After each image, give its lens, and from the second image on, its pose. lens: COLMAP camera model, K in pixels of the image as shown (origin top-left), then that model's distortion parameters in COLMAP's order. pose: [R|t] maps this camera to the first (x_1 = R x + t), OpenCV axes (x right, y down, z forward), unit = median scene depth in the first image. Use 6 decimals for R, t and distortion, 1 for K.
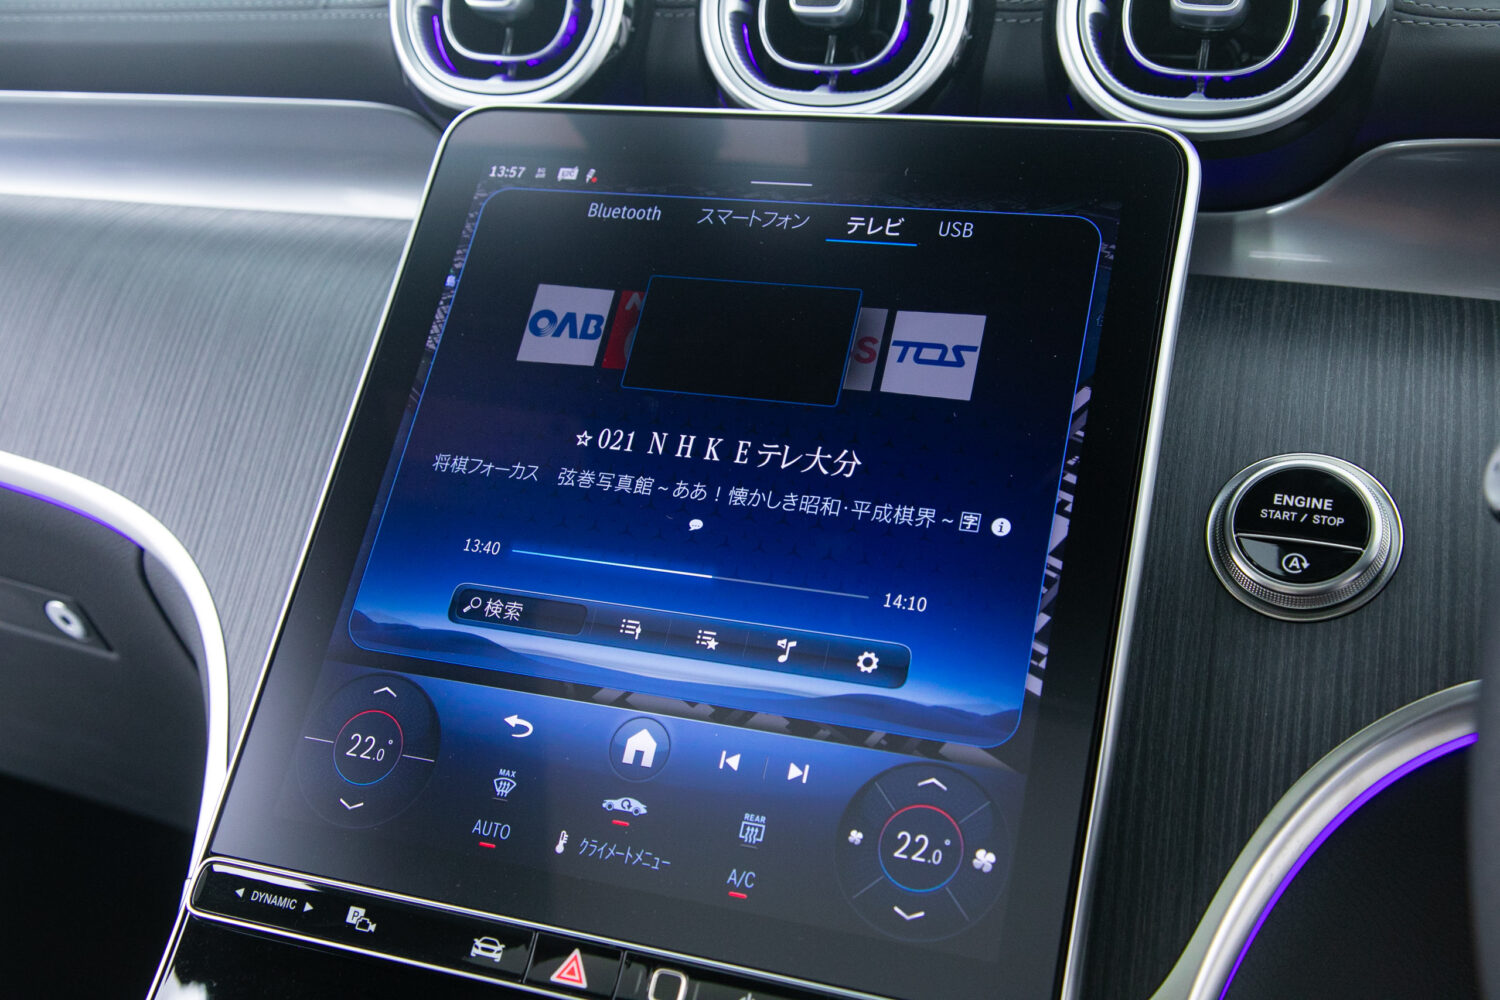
lens RADIAL K [[1717.5, 0, 754.1], [0, 1717.5, 502.6], [0, 0, 1]] dist [0.051594, 0.000000]
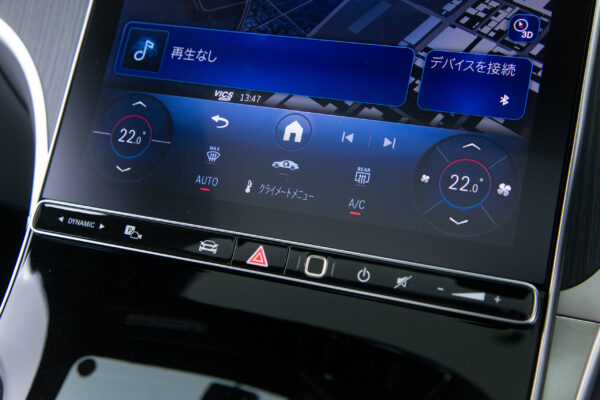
lens RADIAL K [[890.1, 0, 299.0], [0, 890.1, 199.7], [0, 0, 1]] dist [0.098659, 0.000000]
pose [[0.999906, -0.011463, -0.007527, -0.055040], [0.012496, 0.987734, 0.155646, 0.072640], [0.005651, -0.155726, 0.987784, 0.124681]]
